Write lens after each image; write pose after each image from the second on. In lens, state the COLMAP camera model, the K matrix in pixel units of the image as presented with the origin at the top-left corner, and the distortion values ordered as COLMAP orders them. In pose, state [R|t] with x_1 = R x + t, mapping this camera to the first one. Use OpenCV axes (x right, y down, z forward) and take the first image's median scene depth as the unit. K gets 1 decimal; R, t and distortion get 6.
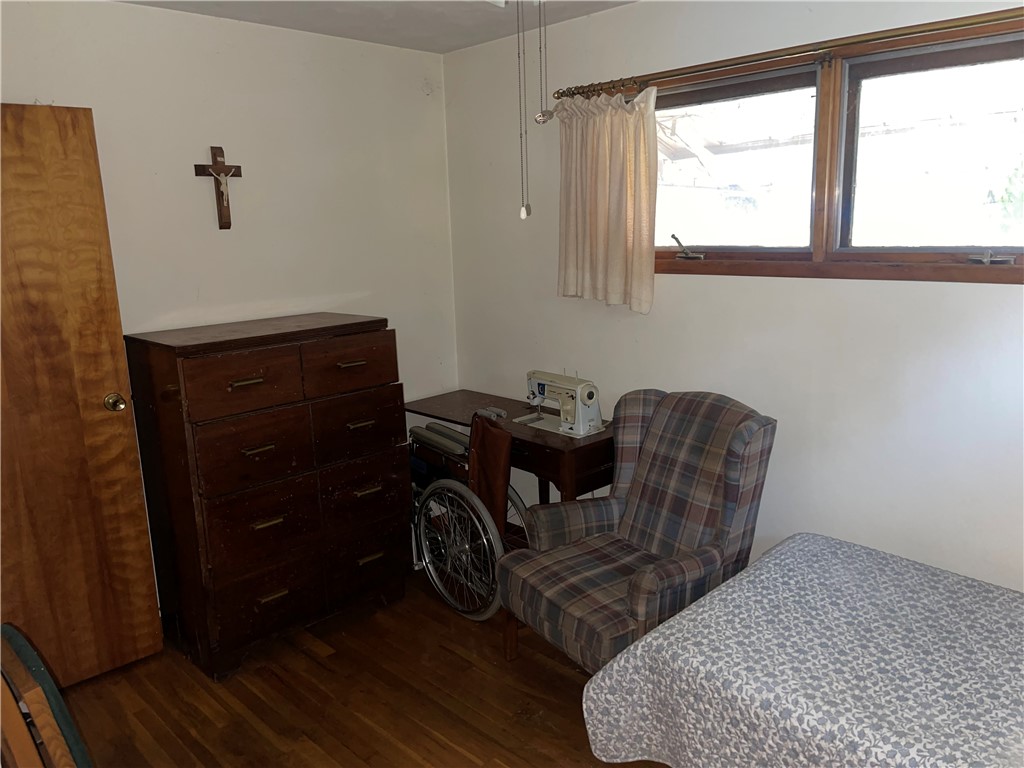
lens RADIAL K [[772.7, 0, 512.0], [0, 772.7, 384.0], [0, 0, 1]] dist [0.008300, -0.002723]
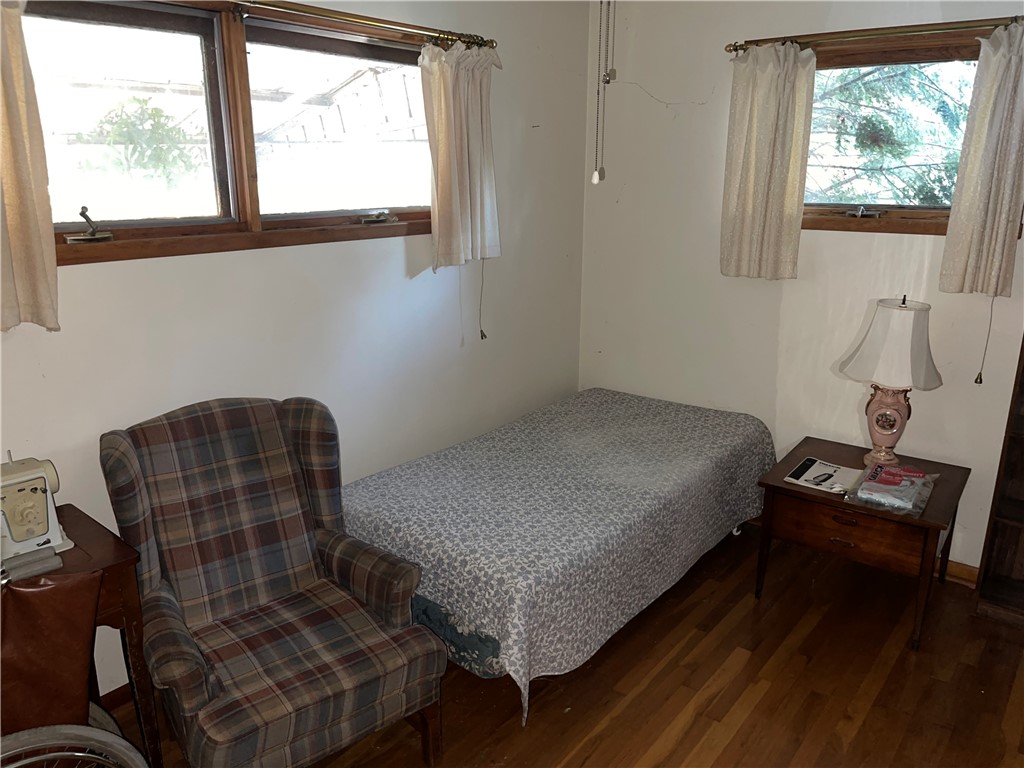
lens RADIAL K [[794.1, 0, 512.0], [0, 794.1, 384.0], [0, 0, 1]] dist [0.056899, 0.000237]
pose [[-0.122624, -0.230415, 0.965335, -0.629767], [0.206497, 0.945465, 0.251903, -0.161274], [-0.970733, 0.230228, -0.068357, 0.794663]]
